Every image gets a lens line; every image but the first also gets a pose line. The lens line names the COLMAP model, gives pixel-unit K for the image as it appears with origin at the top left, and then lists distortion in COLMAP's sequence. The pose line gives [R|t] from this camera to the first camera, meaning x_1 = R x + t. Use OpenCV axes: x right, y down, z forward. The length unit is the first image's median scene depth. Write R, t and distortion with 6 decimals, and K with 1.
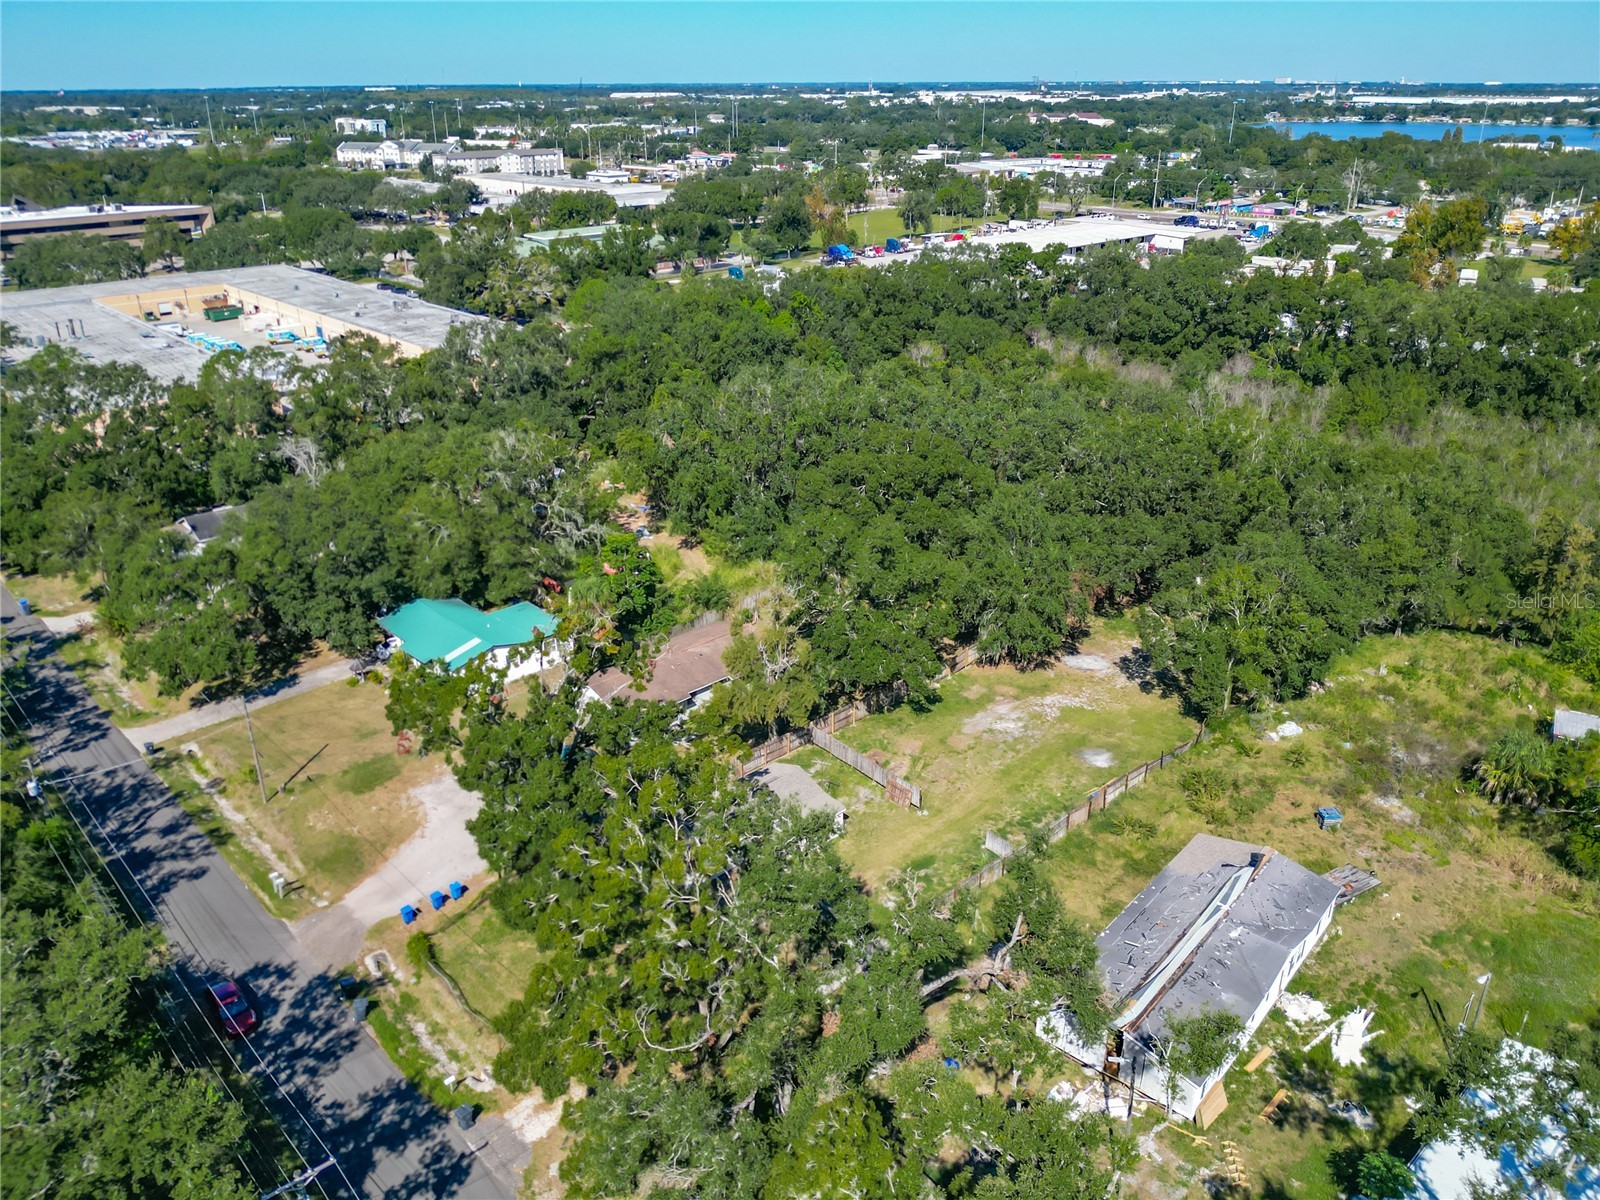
lens RADIAL K [[1170.4, 0, 799.1], [0, 1170.4, 596.4], [0, 0, 1]] dist [0.025024, -0.056791]
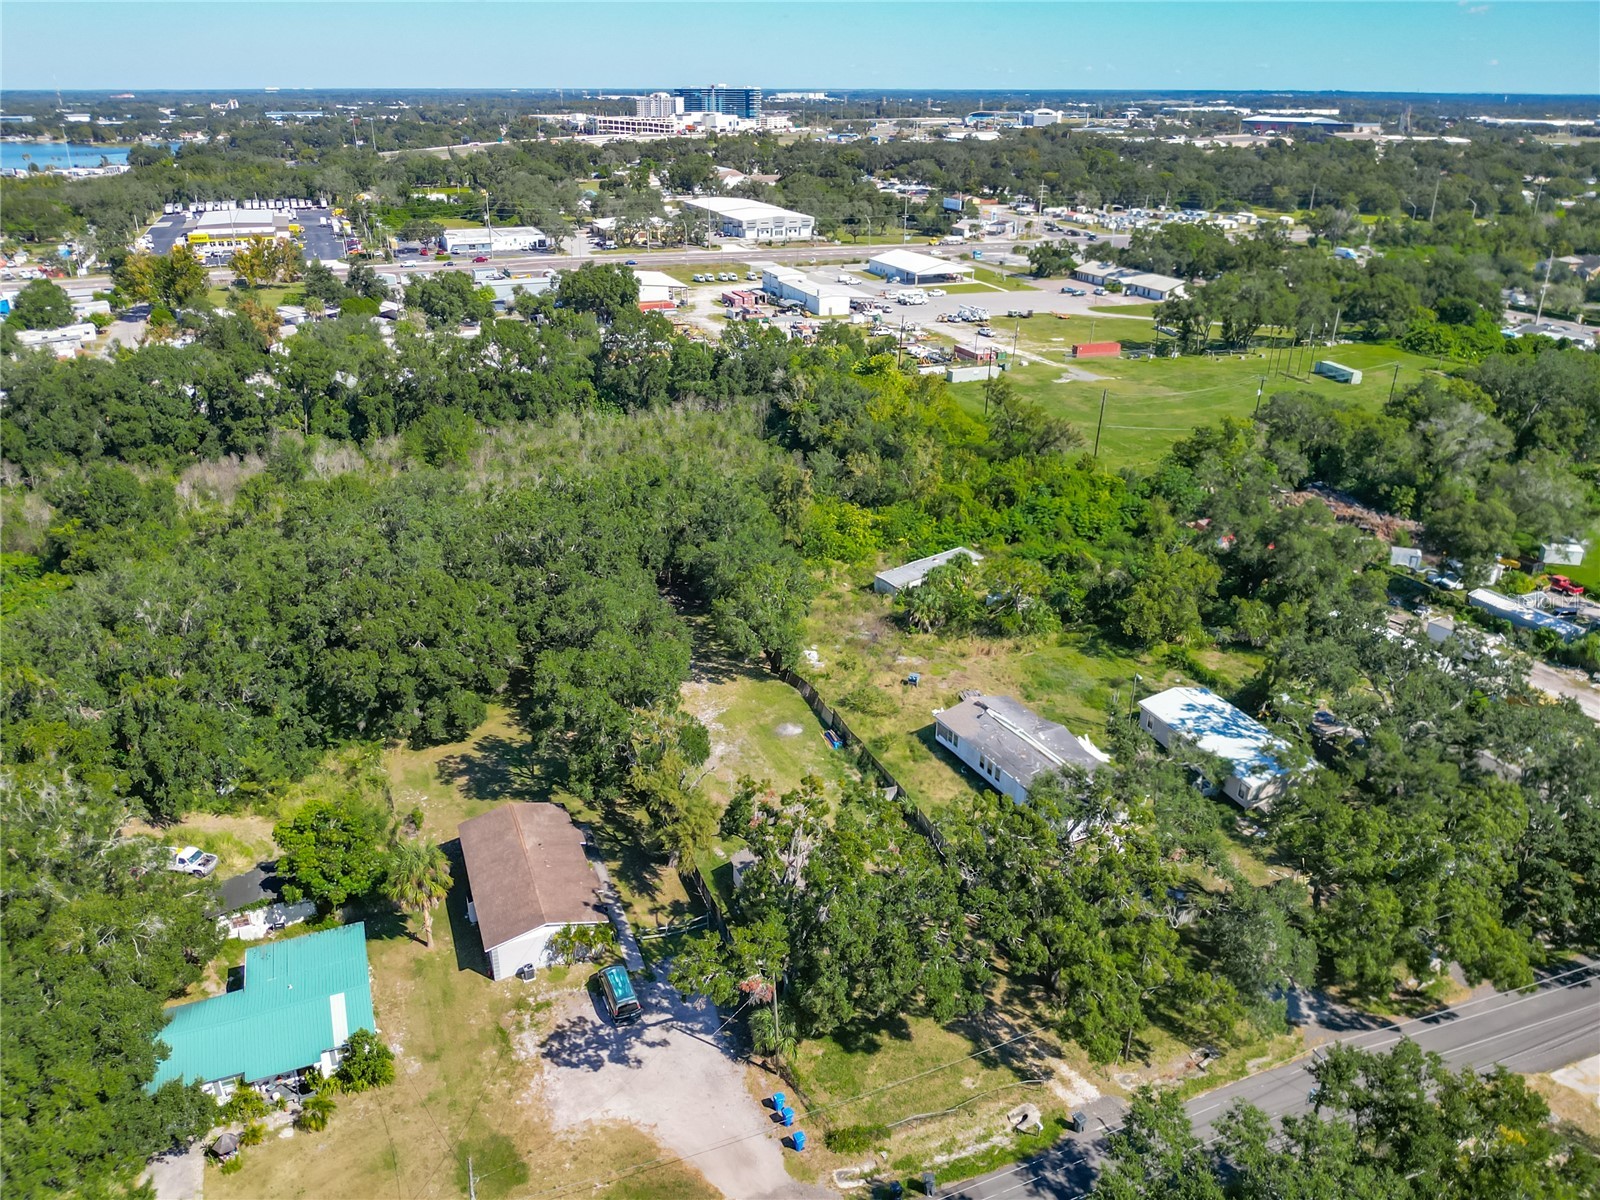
lens RADIAL K [[1170.4, 0, 799.1], [0, 1170.4, 596.4], [0, 0, 1]] dist [0.025024, -0.056791]
pose [[0.362755, -0.366348, 0.856853, -0.612928], [0.370917, 0.900273, 0.227882, -0.221230], [-0.854885, 0.235156, 0.462464, 0.267416]]
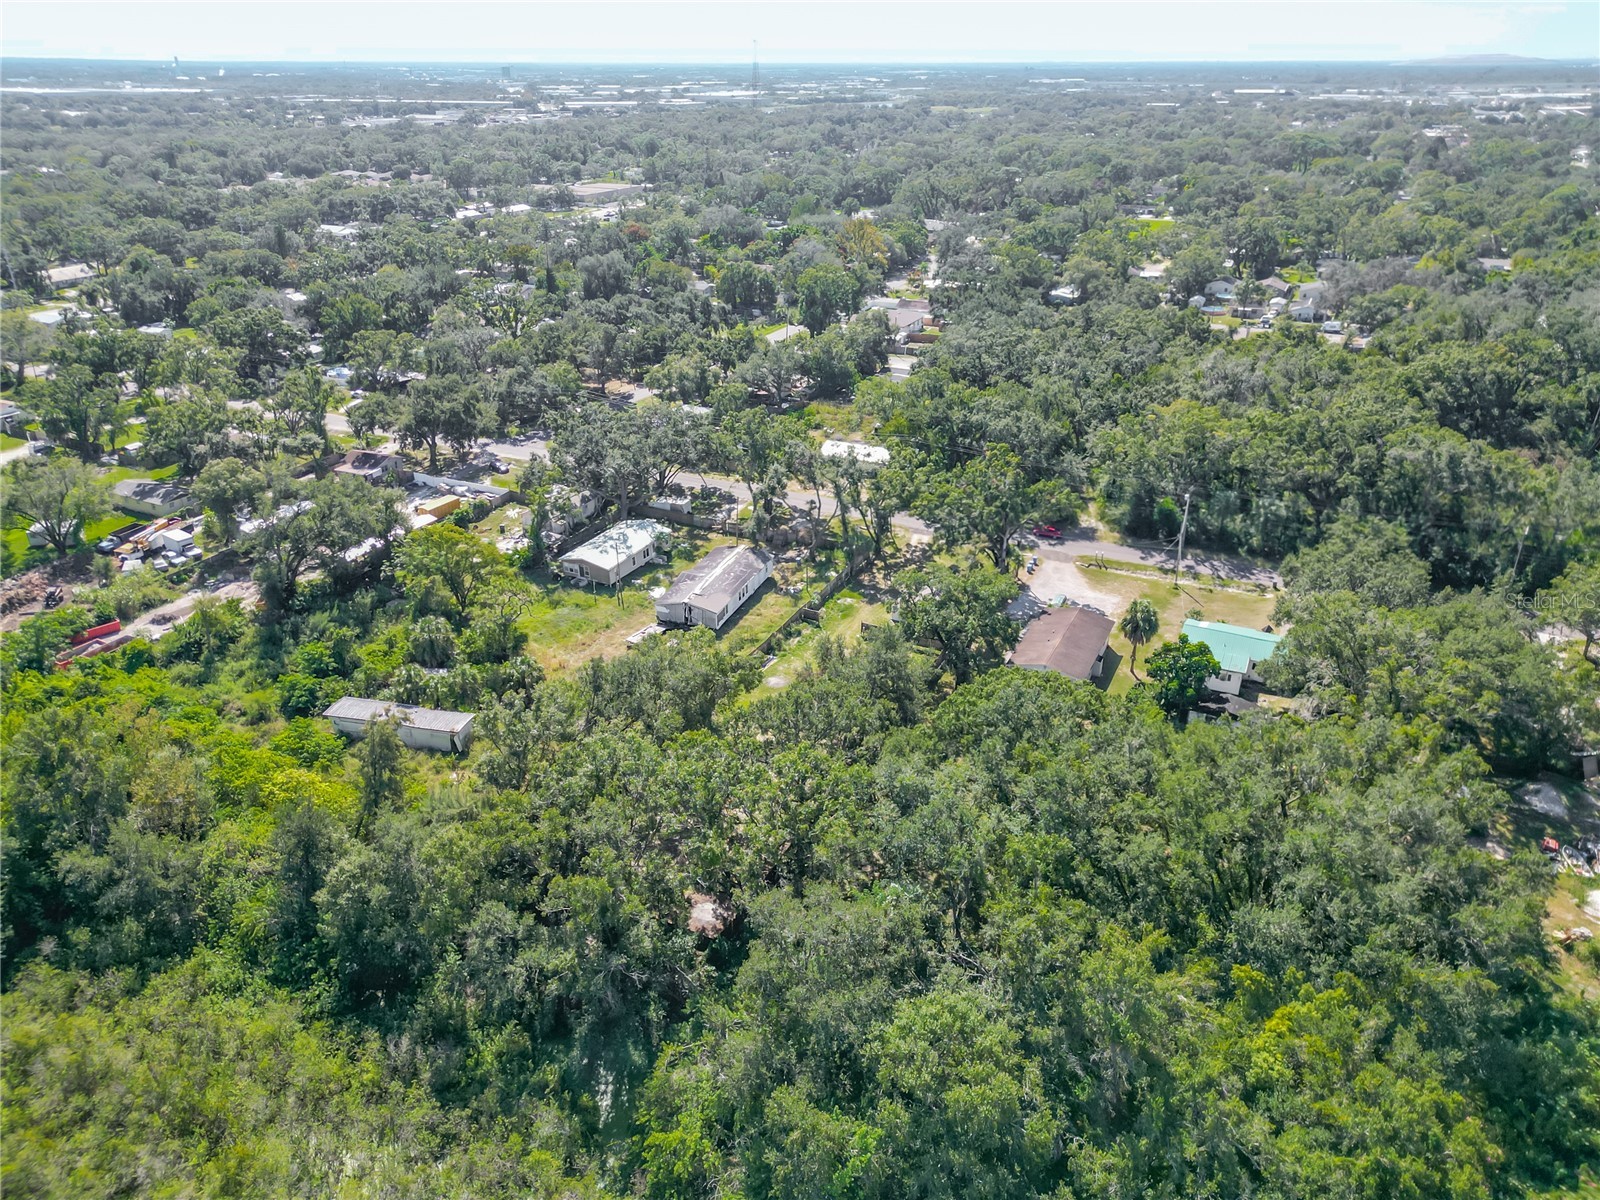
lens RADIAL K [[1132.7, 0, 800.0], [0, 1132.7, 600.0], [0, 0, 1]] dist [0.047397, -0.035596]
pose [[-0.935882, 0.152459, -0.317618, 0.516557], [-0.139742, 0.666938, 0.731892, -0.779456], [0.323415, 0.729349, -0.602870, 1.389914]]
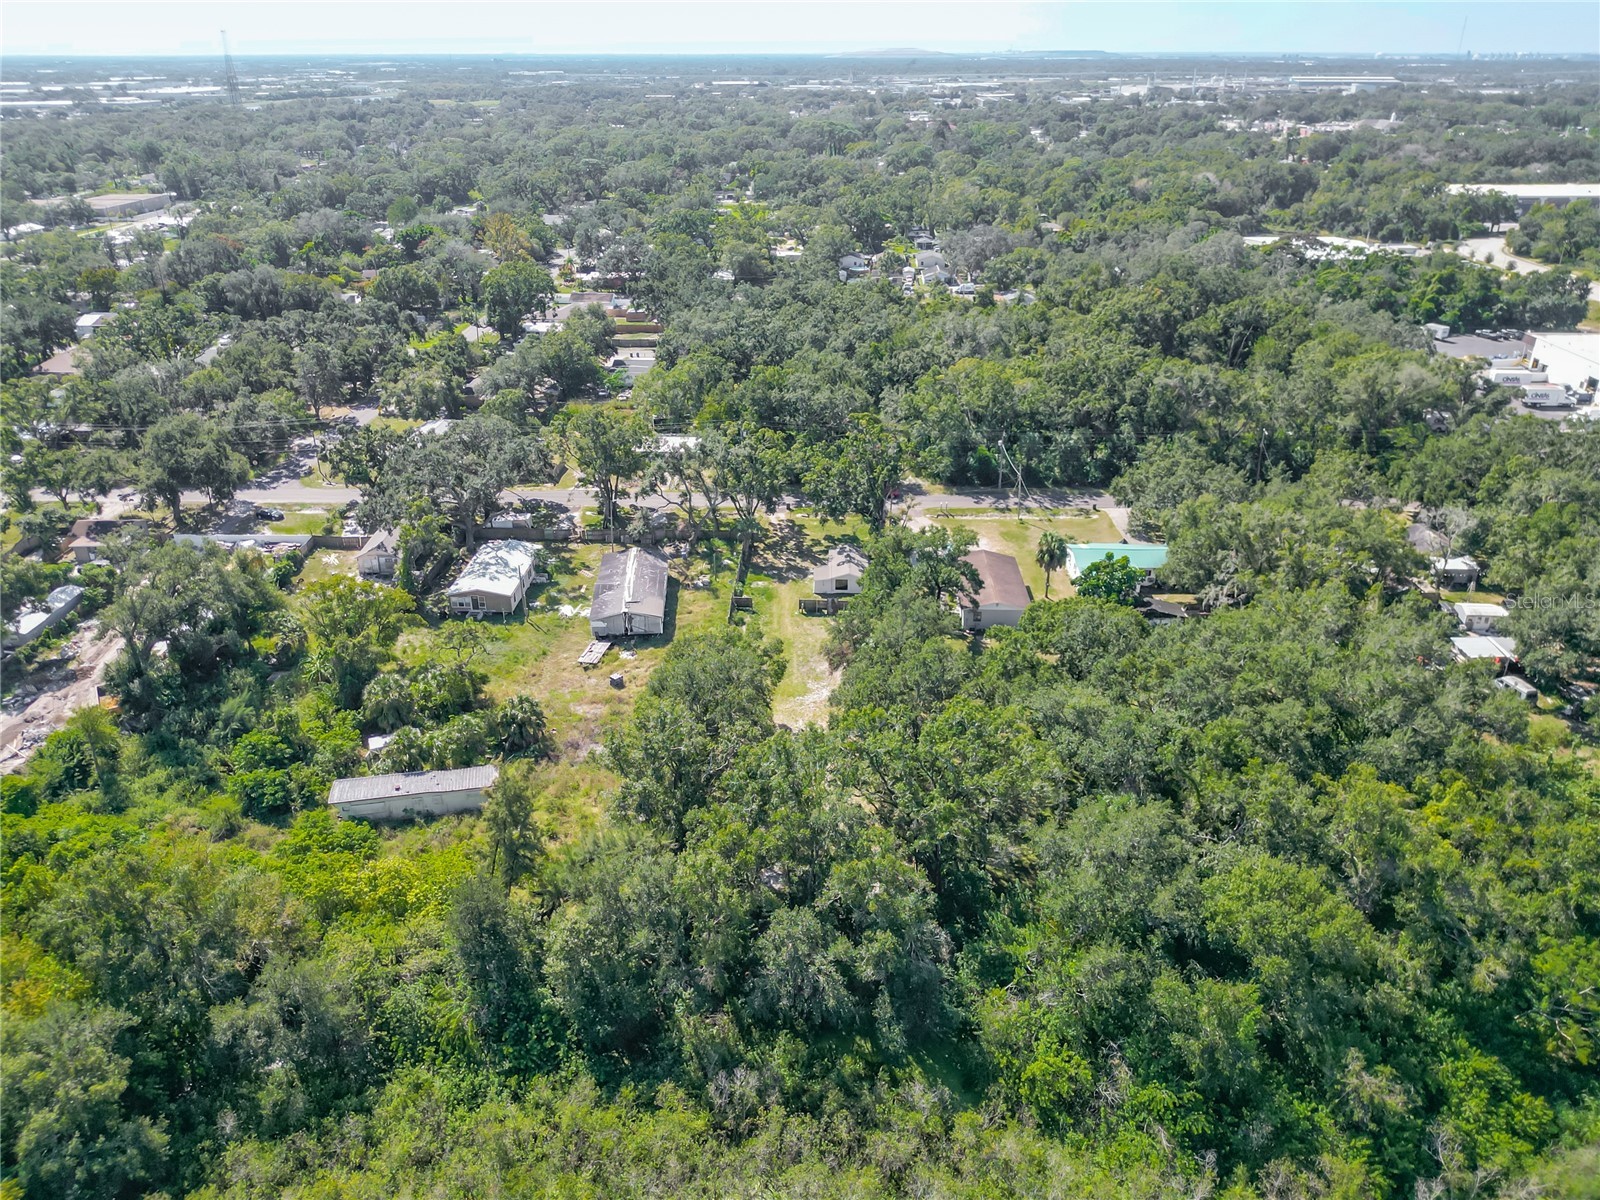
lens RADIAL K [[1151.8, 0, 800.0], [0, 1151.8, 600.0], [0, 0, 1]] dist [0.004974, -0.006002]
pose [[-0.710928, 0.305777, -0.633310, 0.874819], [-0.279128, 0.703874, 0.653184, -0.701755], [0.645499, 0.641141, -0.415053, 1.214799]]
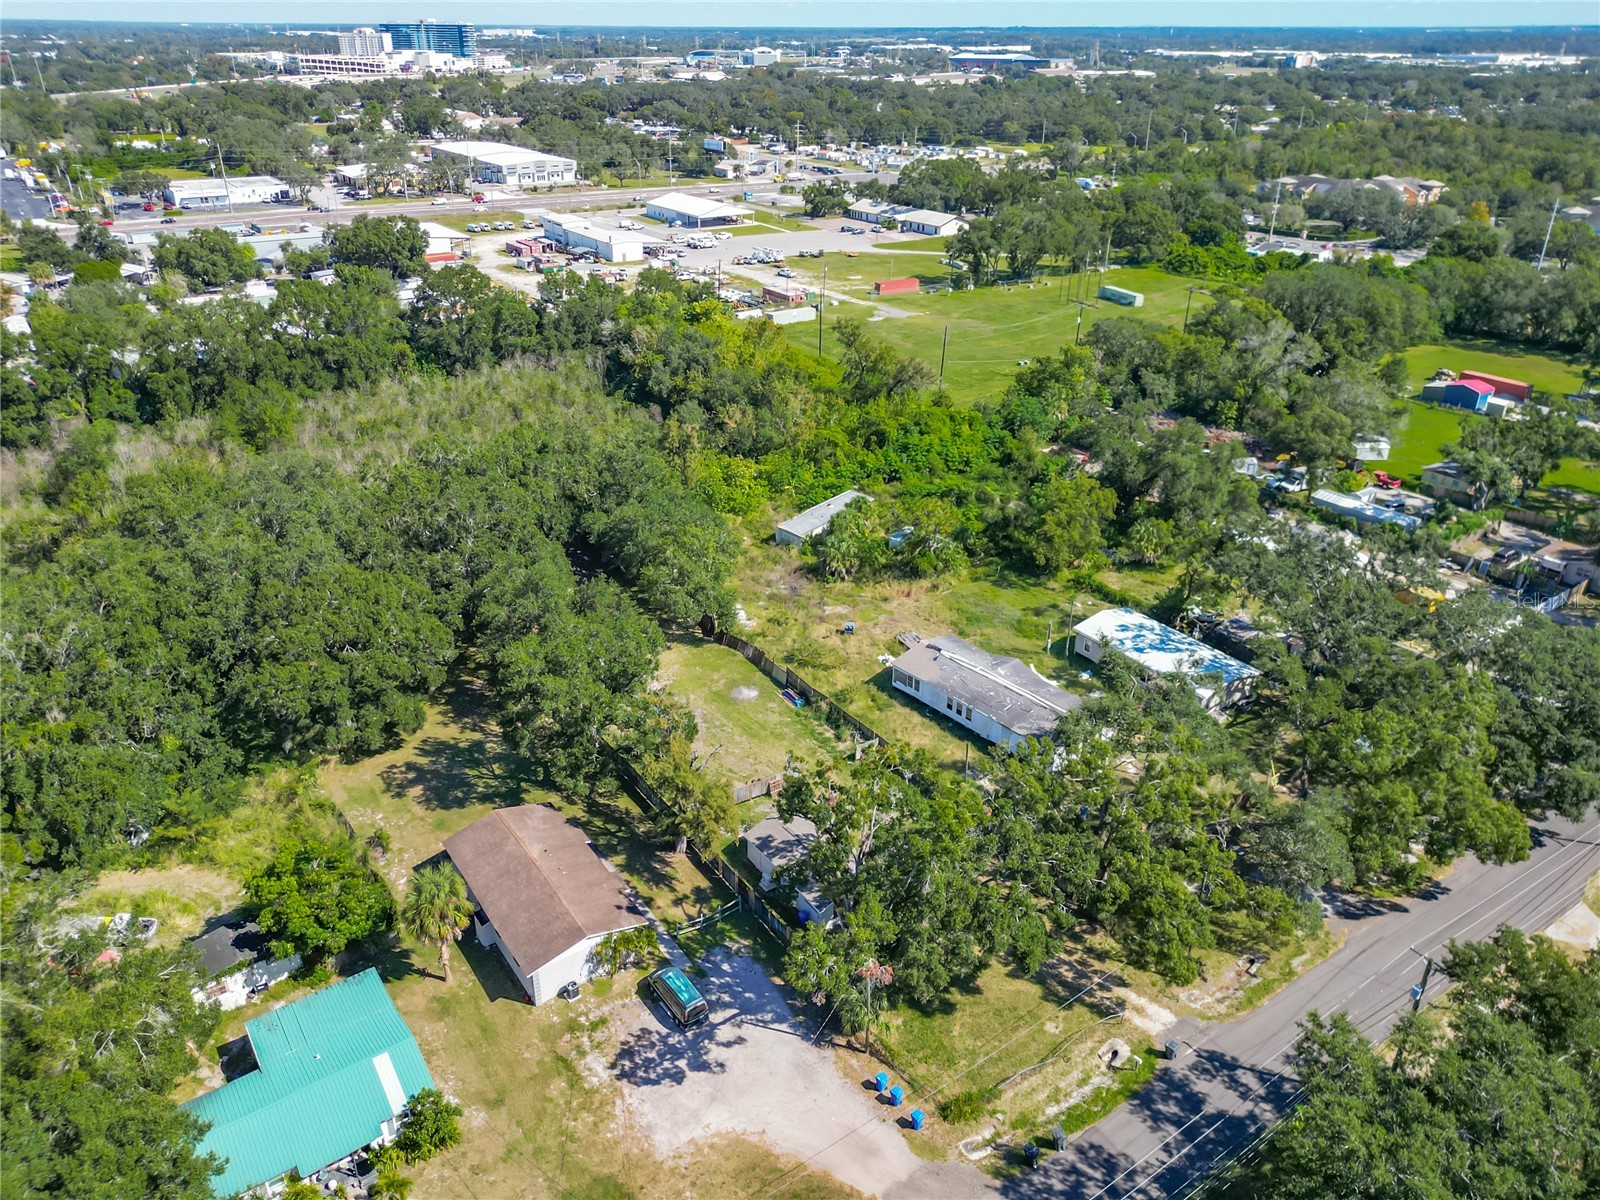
lens RADIAL K [[1132.7, 0, 800.0], [0, 1132.7, 600.0], [0, 0, 1]] dist [0.047397, -0.035596]
pose [[0.144055, -0.439404, 0.886664, -0.600912], [0.394287, 0.847300, 0.355837, -0.278726], [-0.907627, 0.298340, 0.295309, 0.417090]]
